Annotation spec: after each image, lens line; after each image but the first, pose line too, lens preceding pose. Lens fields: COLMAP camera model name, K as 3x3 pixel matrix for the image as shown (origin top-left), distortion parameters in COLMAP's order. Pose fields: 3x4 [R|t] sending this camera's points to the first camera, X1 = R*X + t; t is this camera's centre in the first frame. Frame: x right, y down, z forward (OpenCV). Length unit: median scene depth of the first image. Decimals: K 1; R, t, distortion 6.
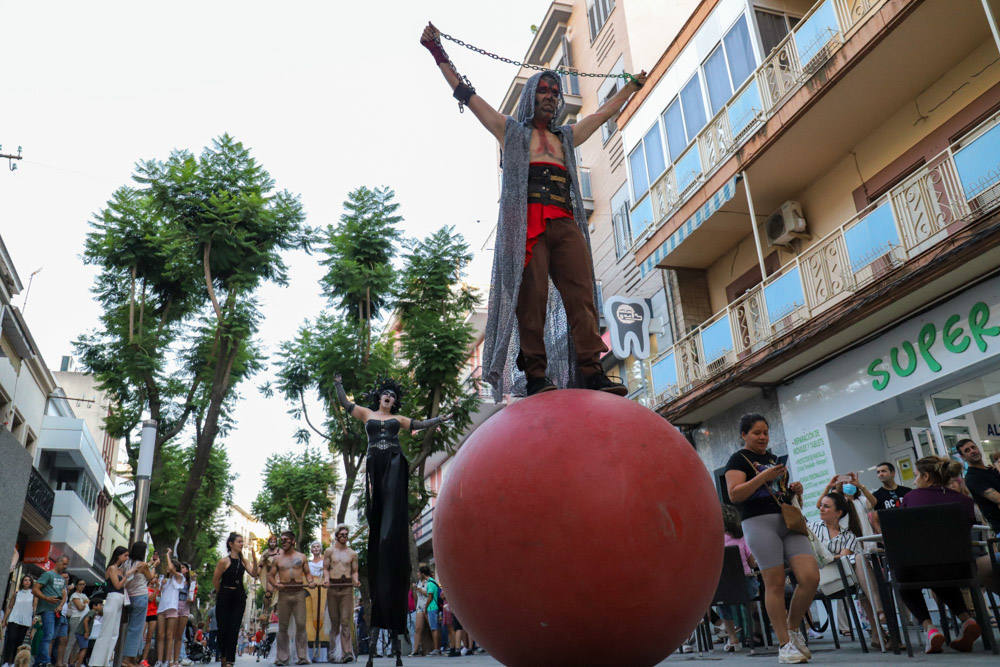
lens RADIAL K [[865.4, 0, 482.3], [0, 865.4, 317.1], [0, 0, 1]] dist [-0.017894, 0.010081]
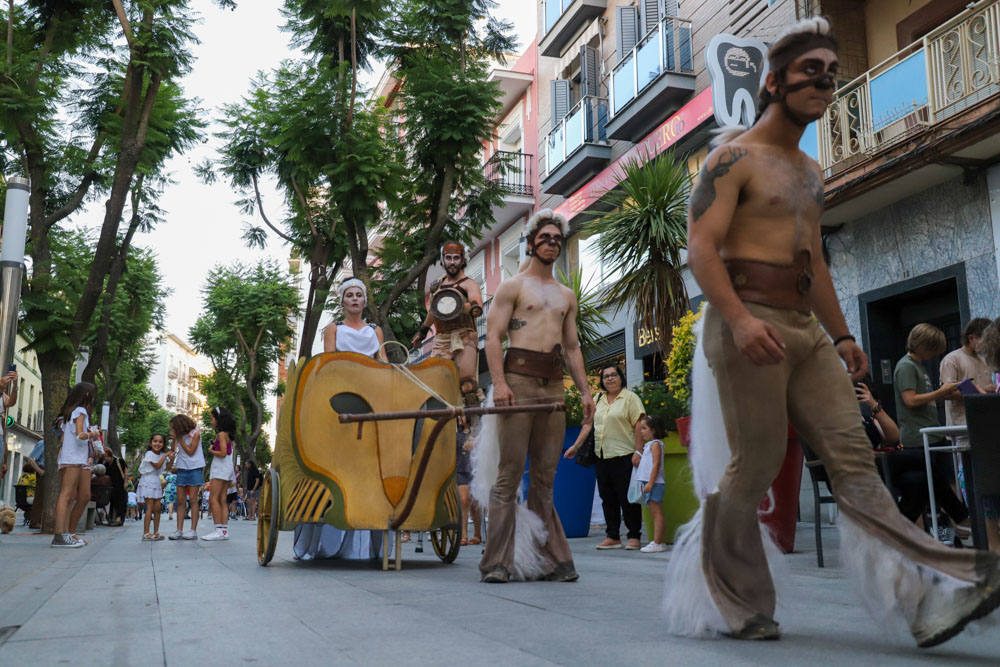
lens RADIAL K [[903.5, 0, 453.8], [0, 903.5, 333.0], [0, 0, 1]] dist [0.097367, 0.005712]
pose [[0.998832, 0.046801, 0.012026, -0.044179], [-0.048190, 0.983106, 0.176581, 0.073394], [-0.003559, -0.176954, 0.984213, 0.219369]]
